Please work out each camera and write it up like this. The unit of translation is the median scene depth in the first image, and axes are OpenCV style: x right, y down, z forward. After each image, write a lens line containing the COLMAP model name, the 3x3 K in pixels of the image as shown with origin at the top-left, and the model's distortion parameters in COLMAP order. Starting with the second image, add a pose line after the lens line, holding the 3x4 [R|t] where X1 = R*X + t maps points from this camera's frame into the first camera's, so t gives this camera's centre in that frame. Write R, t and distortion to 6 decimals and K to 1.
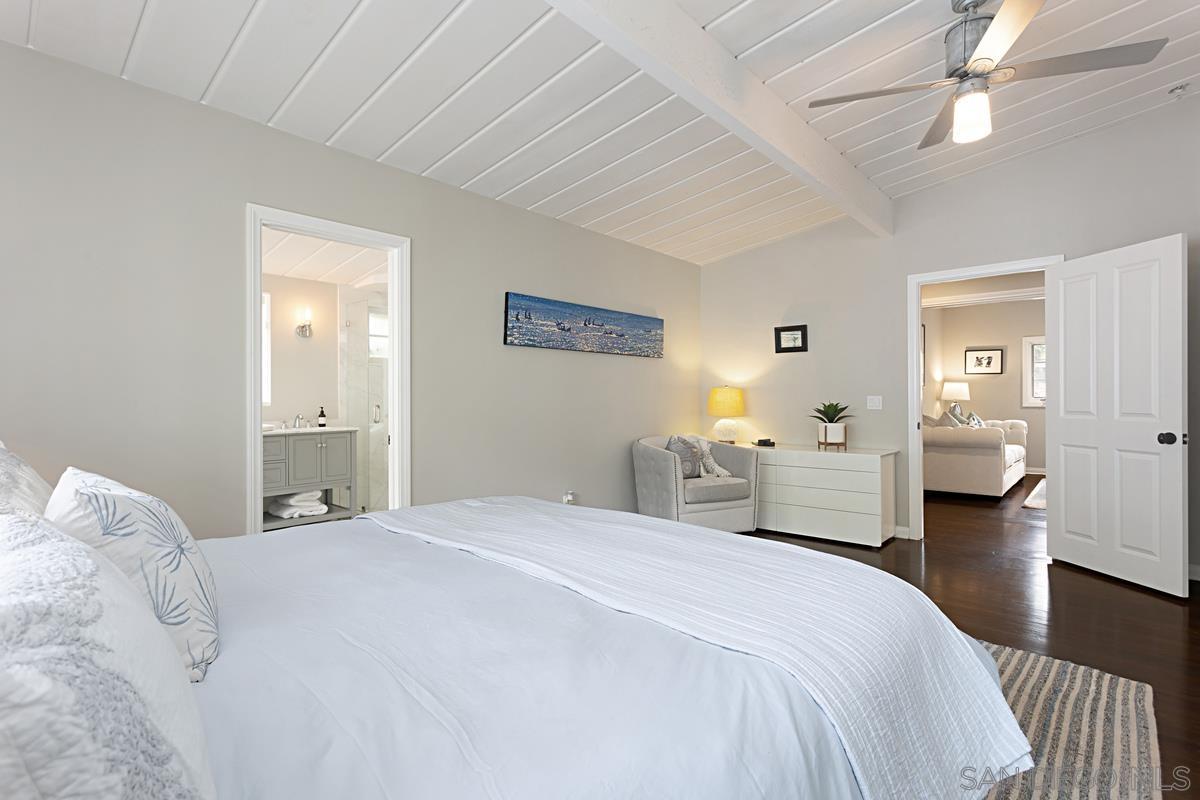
lens RADIAL K [[561.6, 0, 597.3], [0, 561.6, 396.6], [0, 0, 1]] dist [0.001511, 0.001591]
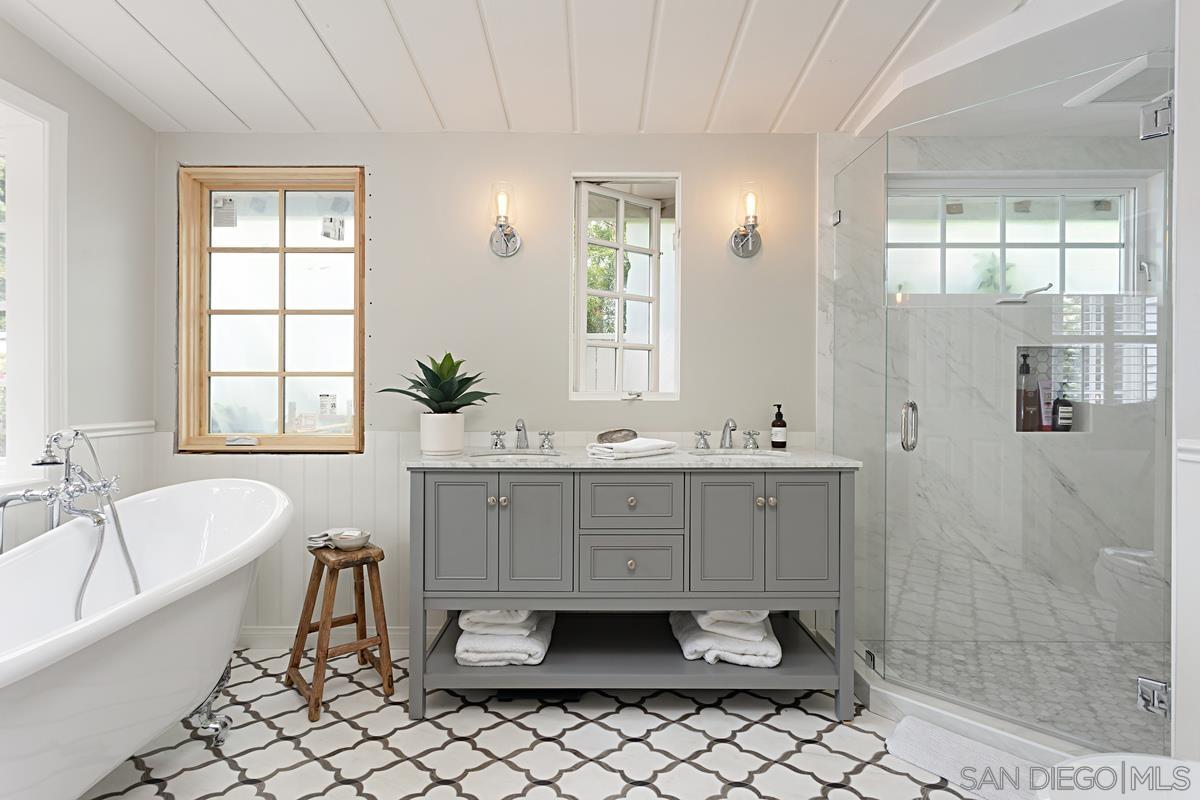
lens RADIAL K [[561.6, 0, 597.3], [0, 561.6, 396.6], [0, 0, 1]] dist [0.001511, 0.001591]
pose [[0.668404, 0.012781, -0.743688, -0.202322], [-0.006754, 0.999915, 0.011115, 0.006298], [0.743768, -0.002406, 0.668434, 0.473734]]
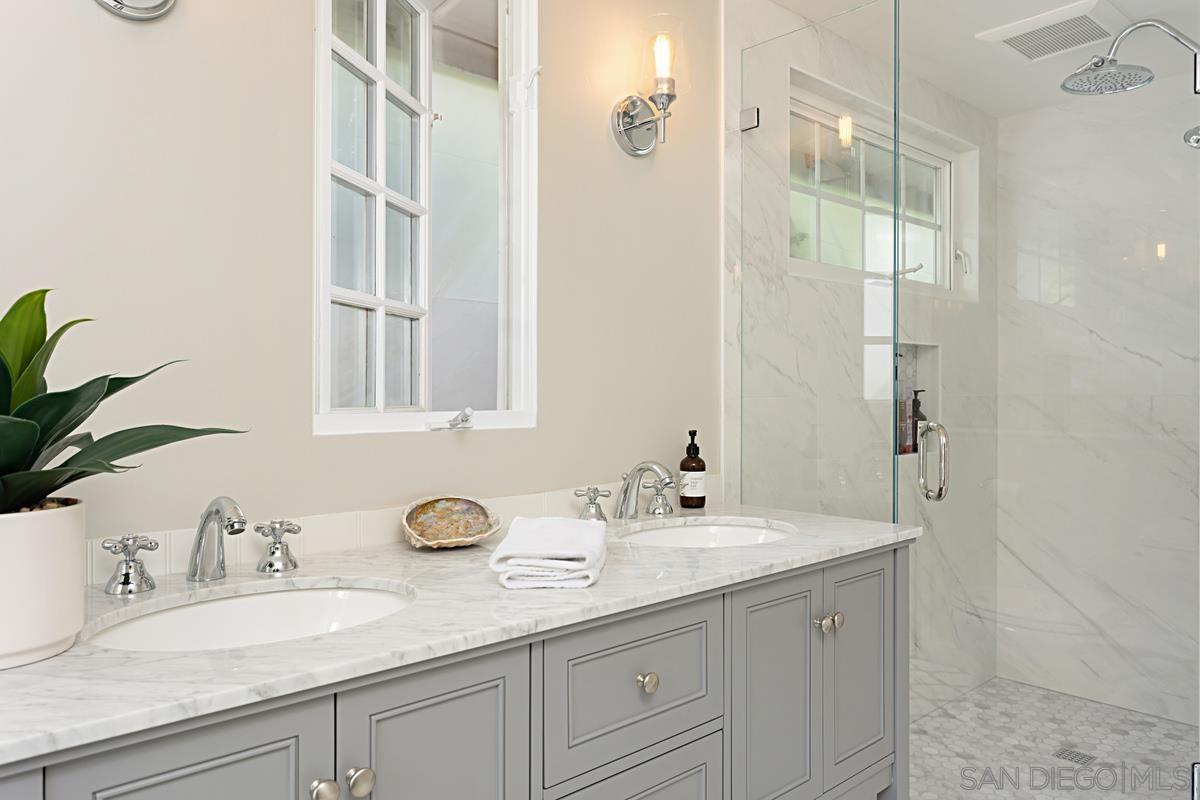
lens RADIAL K [[825.0, 0, 601.4], [0, 825.0, 398.8], [0, 0, 1]] dist [0.011053, 0.001689]
pose [[0.996230, 0.008302, -0.086349, -0.401584], [-0.007485, 0.999924, 0.009773, 0.000542], [0.086424, -0.009090, 0.996217, 0.504315]]
